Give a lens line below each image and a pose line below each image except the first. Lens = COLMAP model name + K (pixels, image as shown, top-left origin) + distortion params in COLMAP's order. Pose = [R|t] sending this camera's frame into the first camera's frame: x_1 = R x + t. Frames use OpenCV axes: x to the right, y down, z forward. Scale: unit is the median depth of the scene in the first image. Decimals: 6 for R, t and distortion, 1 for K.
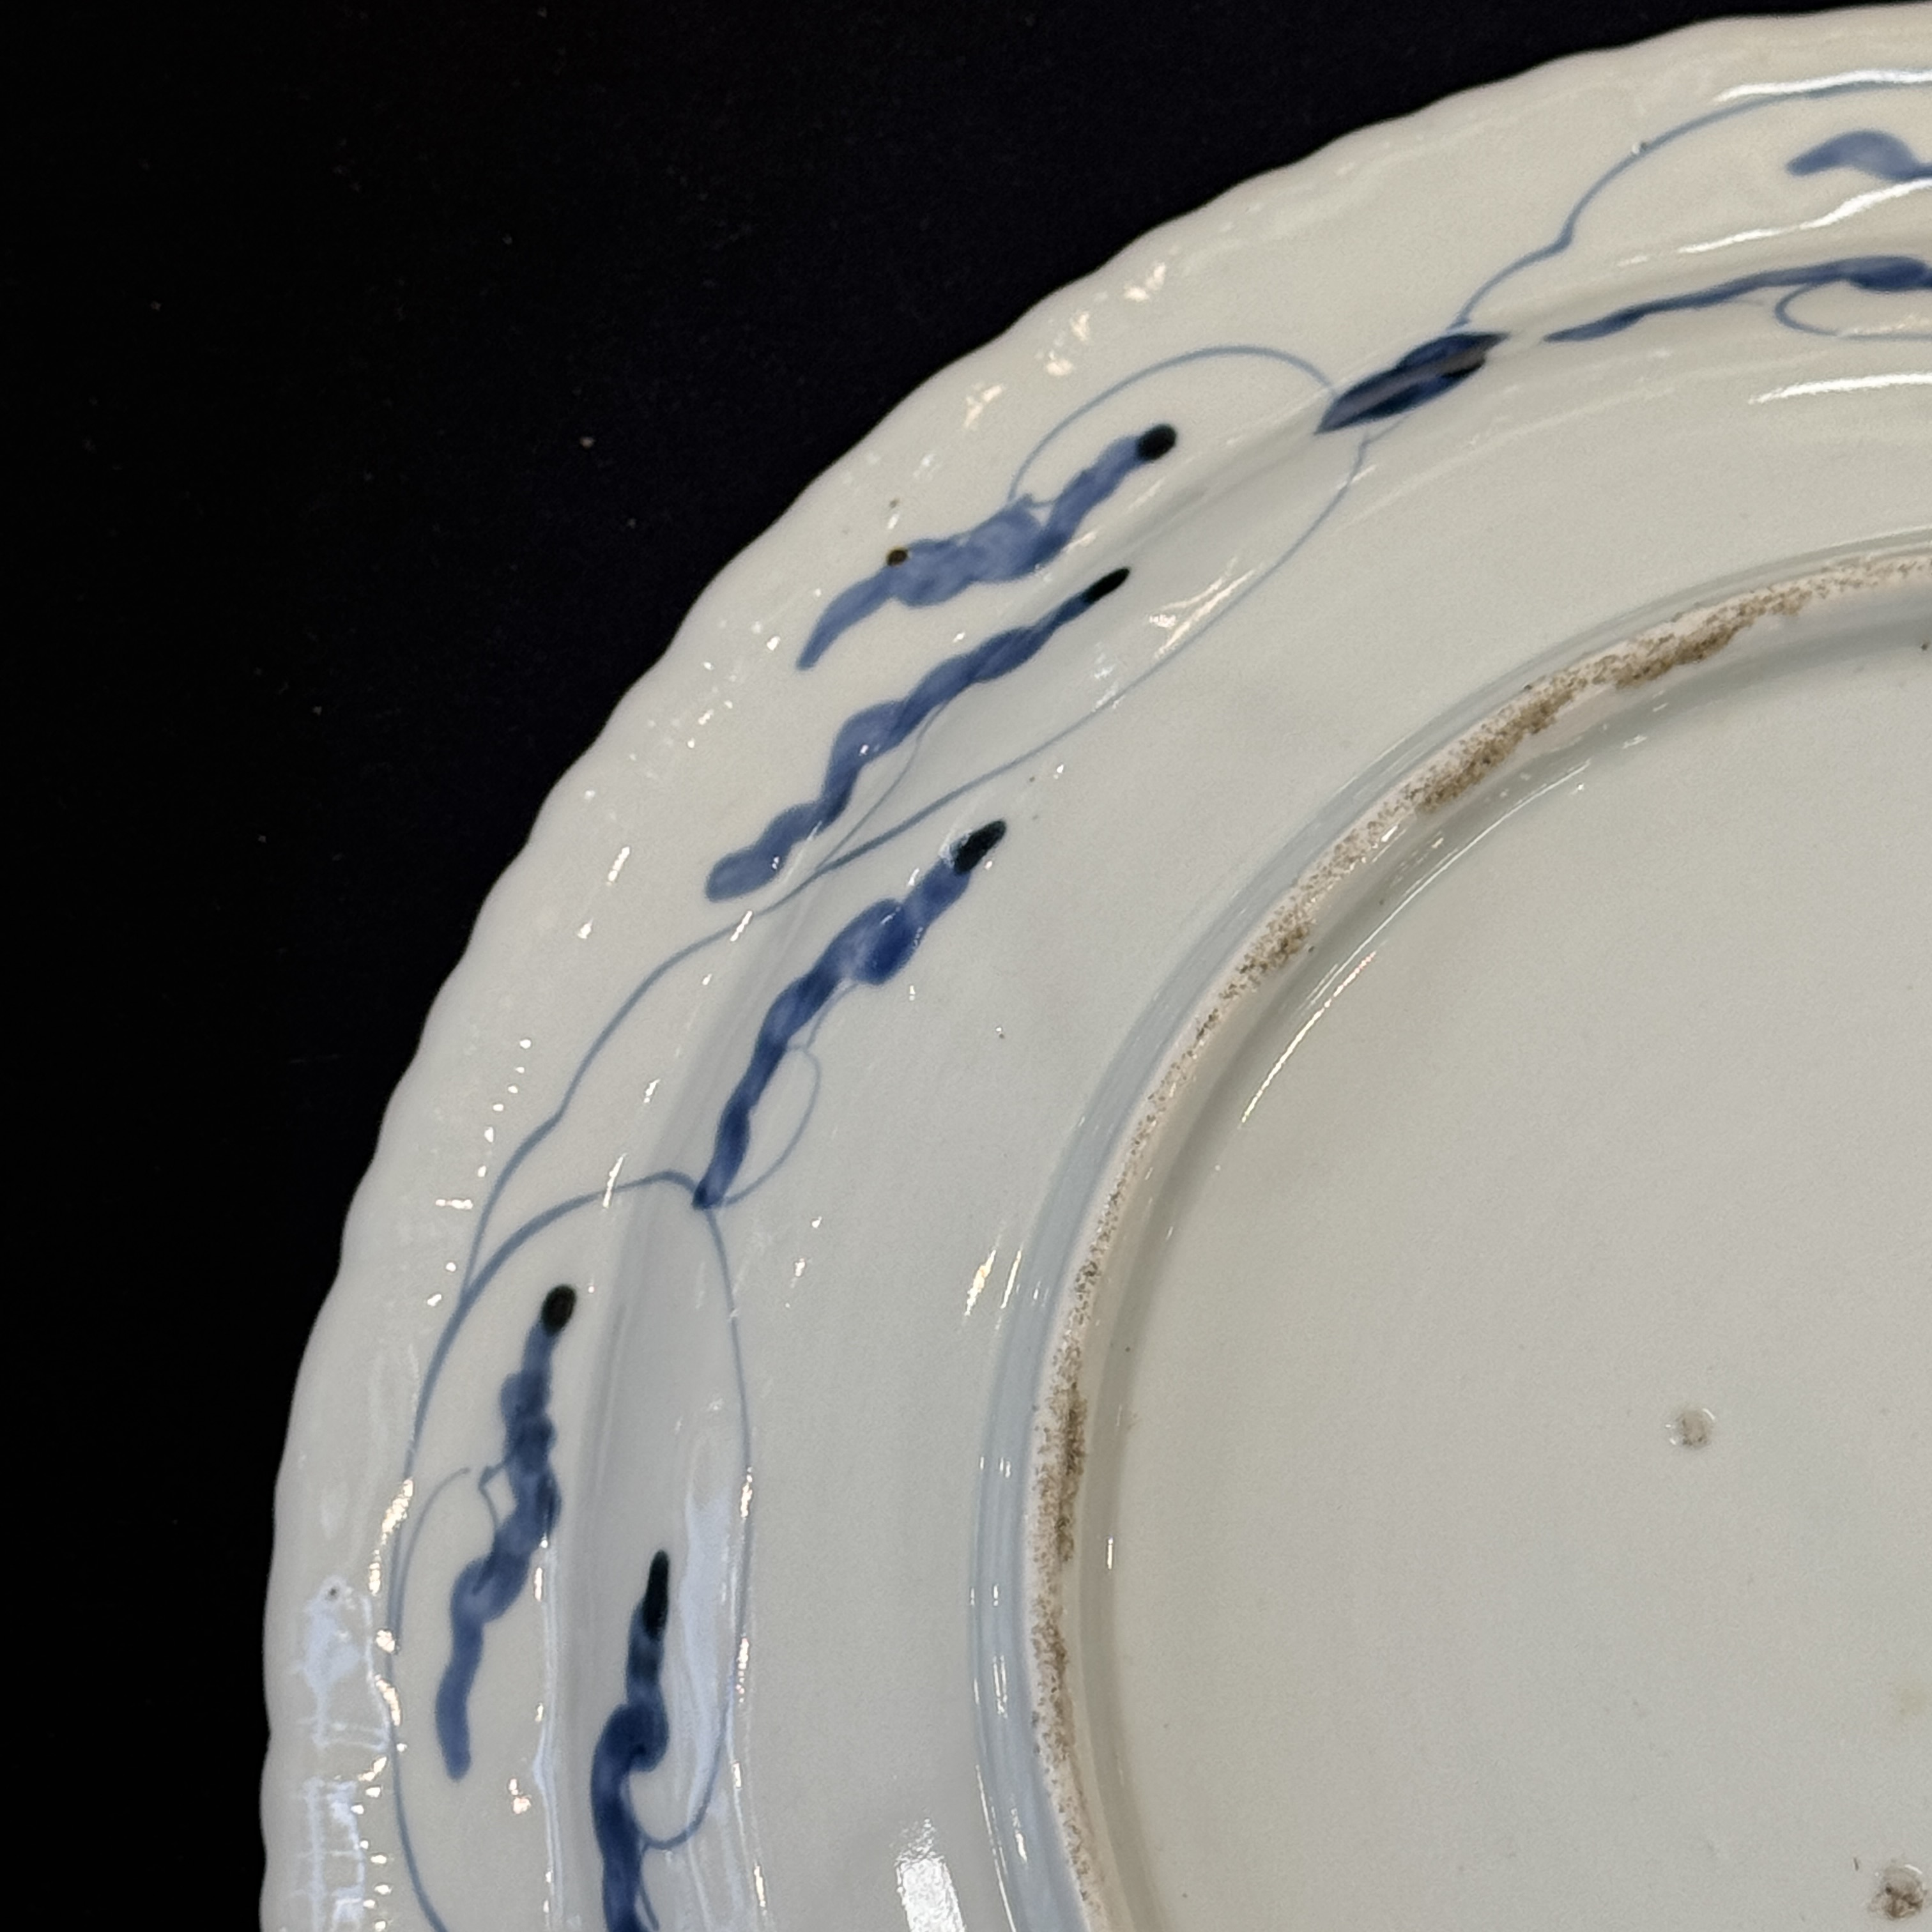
lens RADIAL K [[5841.2, 0, 1061.9], [0, 5841.2, 1099.1], [0, 0, 1]] dist [0.132170, 0.000000]
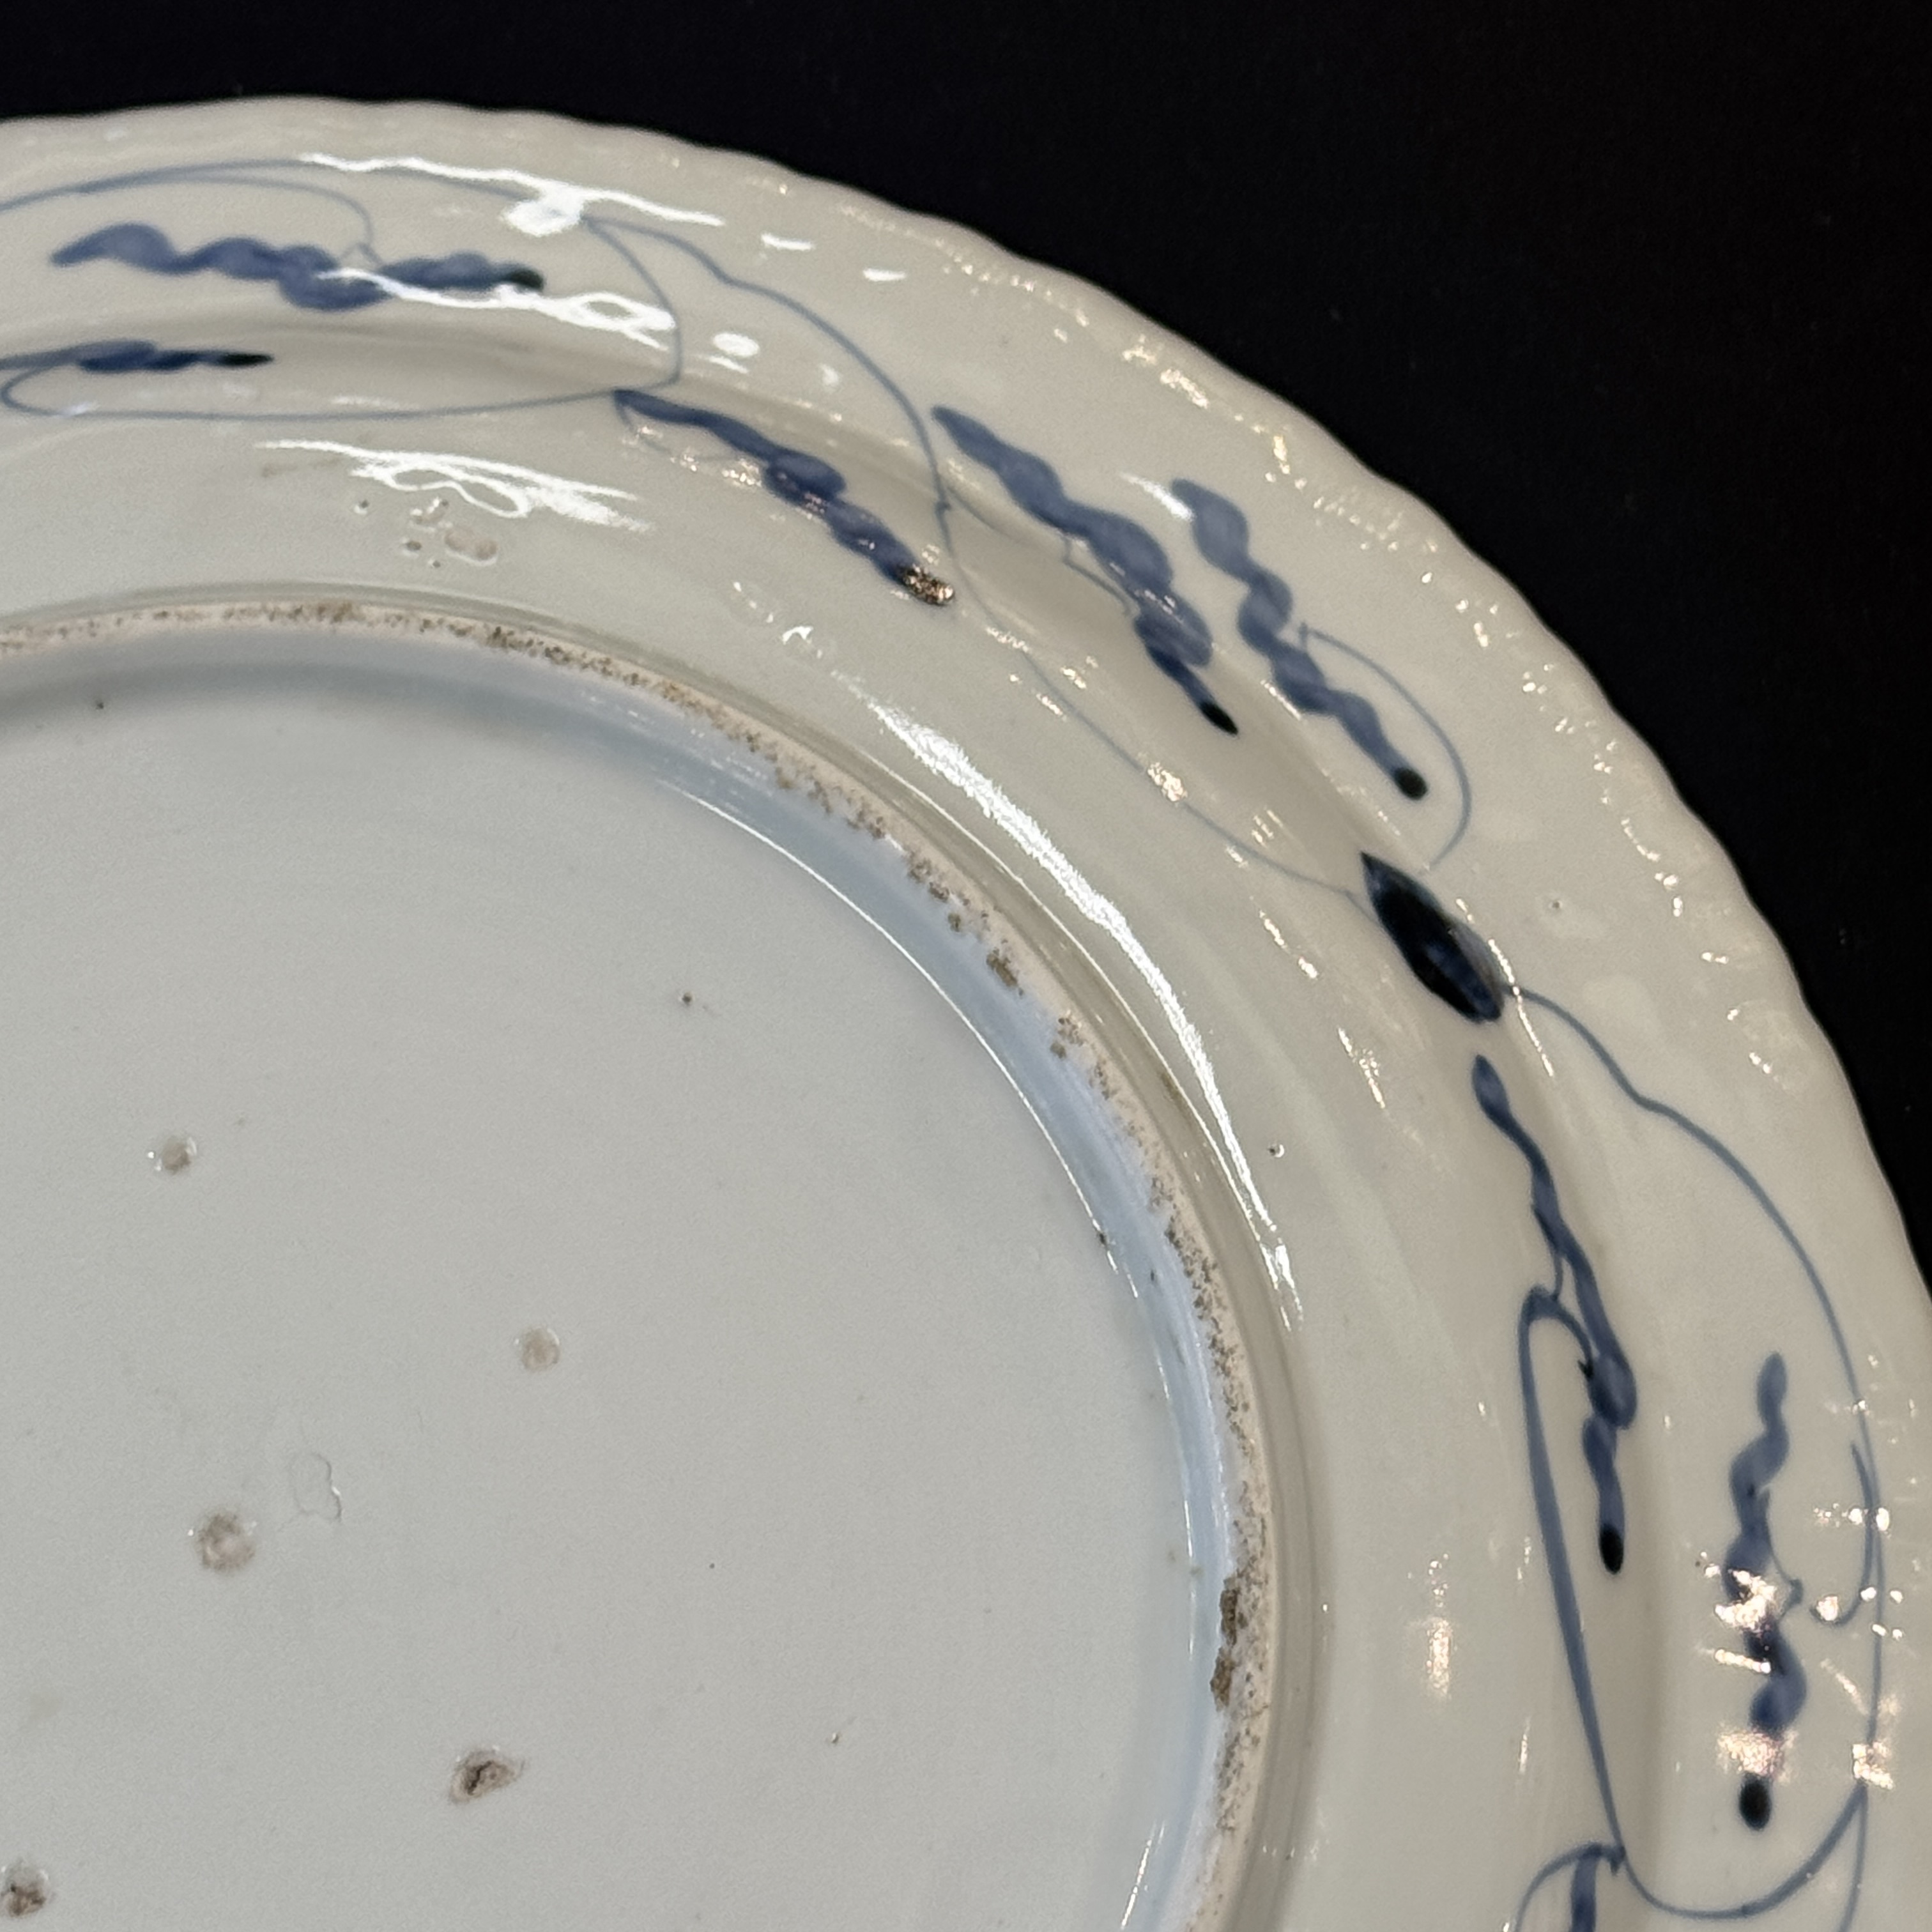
lens RADIAL K [[5841.2, 0, 1082.9], [0, 5841.2, 1112.0], [0, 0, 1]] dist [0.132170, 0.000000]
pose [[0.996909, -0.028854, 0.073074, 0.245871], [0.031162, 0.999044, -0.030649, 0.033327], [-0.072119, 0.032831, 0.996856, -0.055941]]
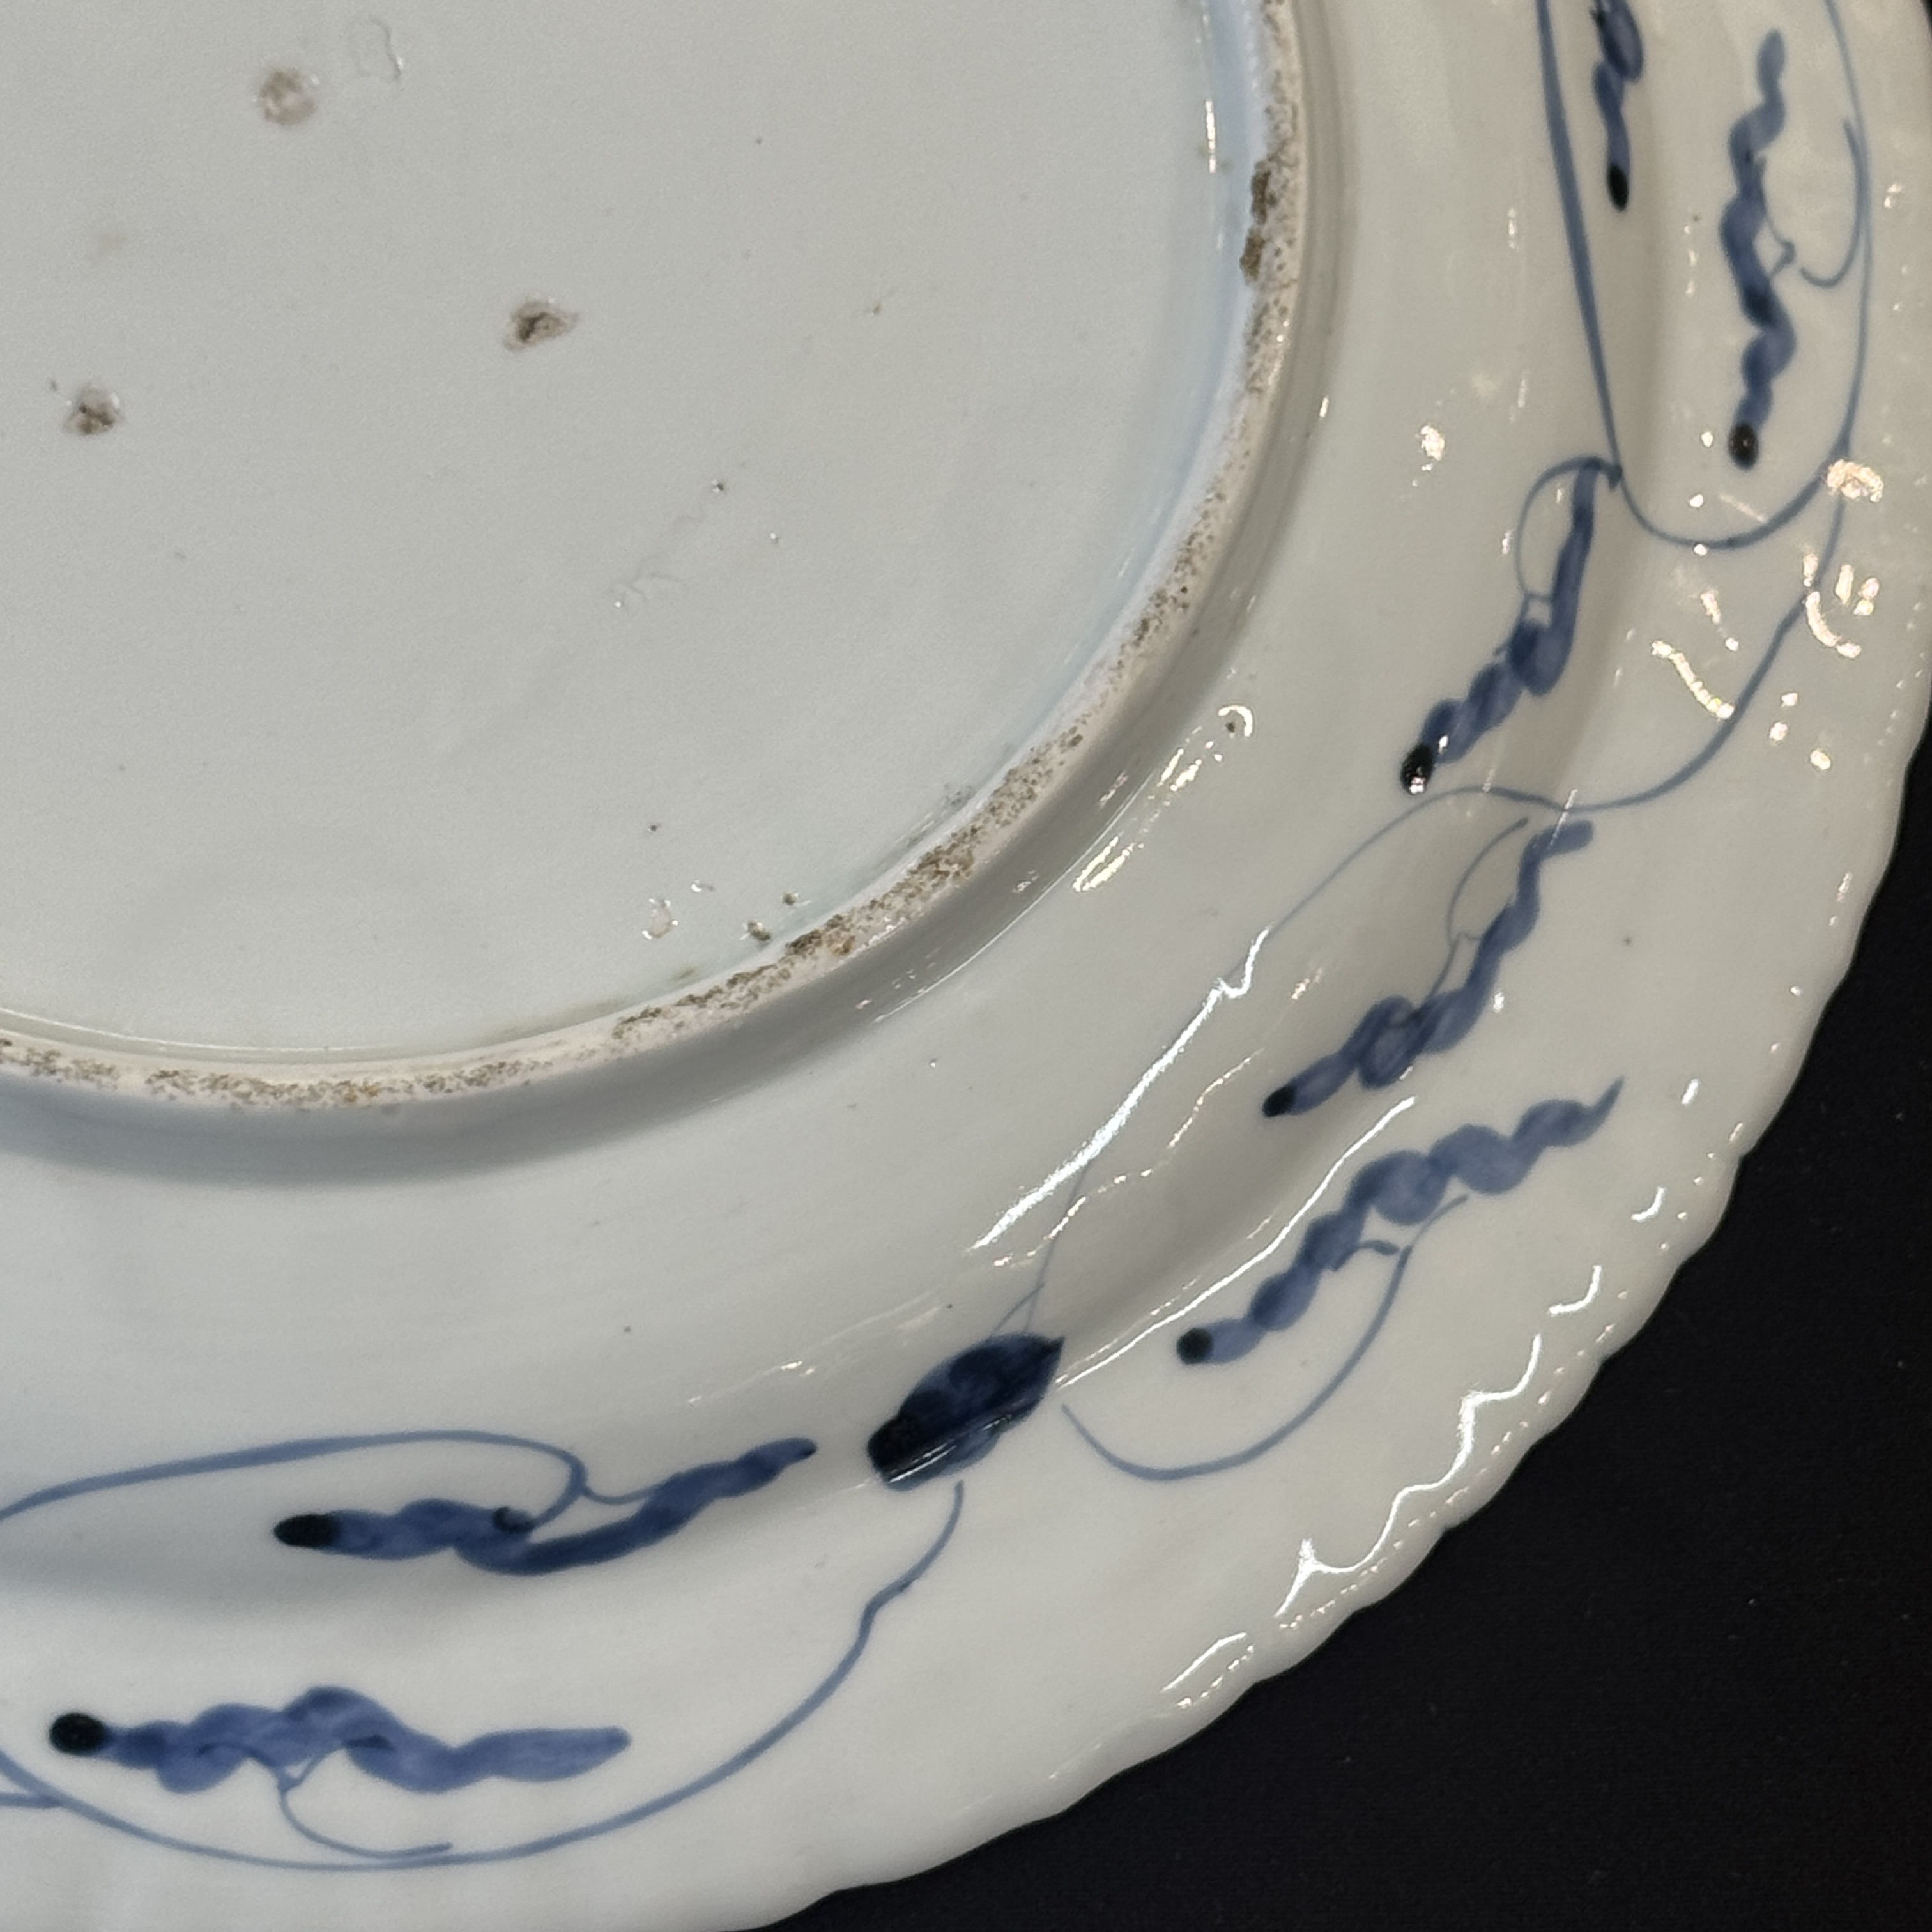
lens RADIAL K [[5841.2, 0, 1067.3], [0, 5841.2, 1087.6], [0, 0, 1]] dist [0.132170, 0.000000]
pose [[0.994087, -0.008624, 0.108241, 0.193309], [0.005159, 0.999466, 0.032260, 0.215014], [-0.108461, -0.031511, 0.993601, -0.091725]]
